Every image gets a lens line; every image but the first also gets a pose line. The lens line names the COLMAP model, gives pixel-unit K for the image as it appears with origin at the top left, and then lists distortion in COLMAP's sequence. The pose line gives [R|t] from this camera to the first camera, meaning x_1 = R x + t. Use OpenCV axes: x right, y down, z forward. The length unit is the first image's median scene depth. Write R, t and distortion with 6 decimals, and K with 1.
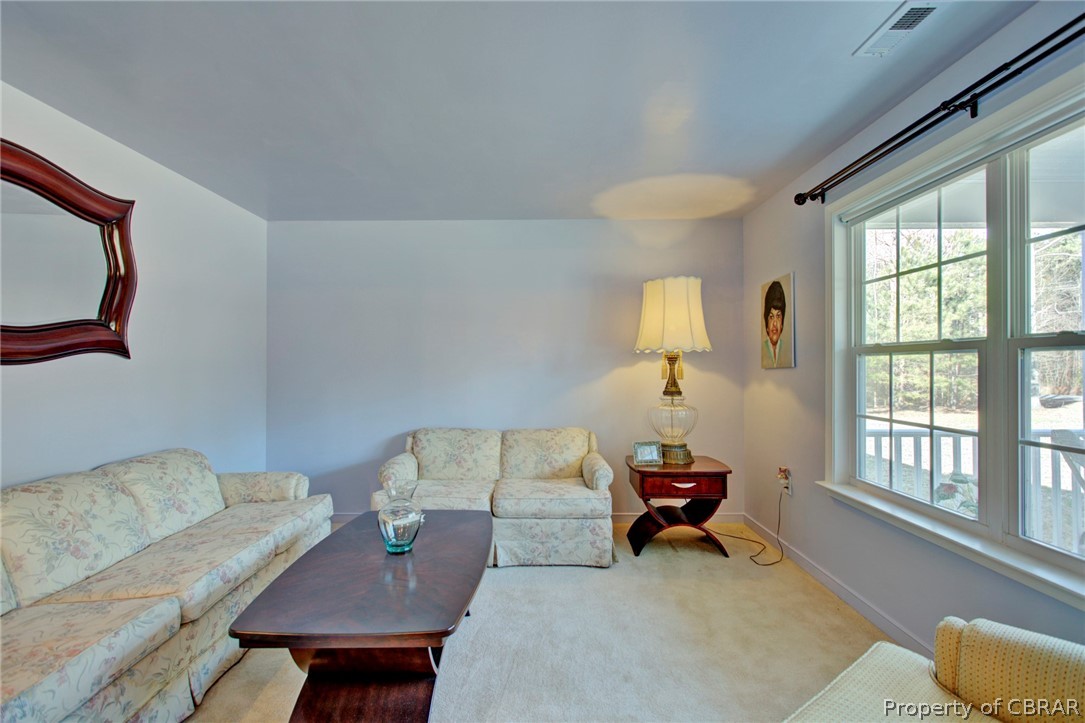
lens RADIAL K [[513.0, 0, 539.6], [0, 513.0, 363.0], [0, 0, 1]] dist [-0.000196, 0.000033]
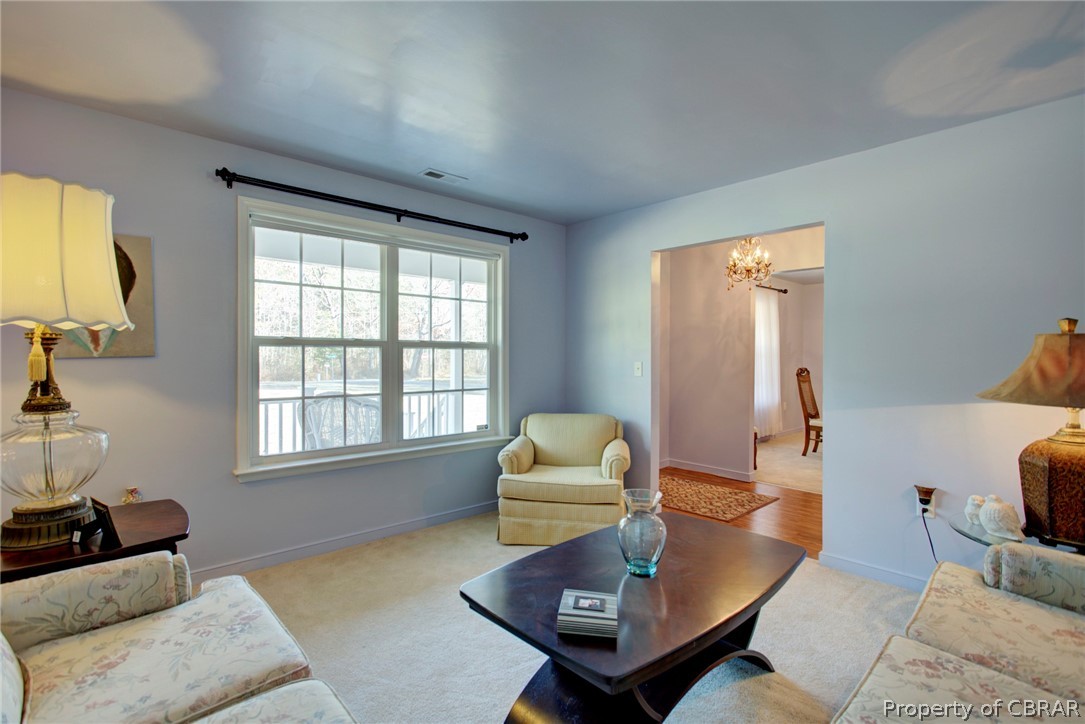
lens RADIAL K [[513.0, 0, 538.3], [0, 513.0, 359.7], [0, 0, 1]] dist [-0.000196, 0.000033]
pose [[-0.691542, -0.004652, 0.722321, -0.726436], [-0.002421, 0.999989, 0.004123, 0.012004], [-0.722332, 0.001103, -0.691545, 1.611390]]
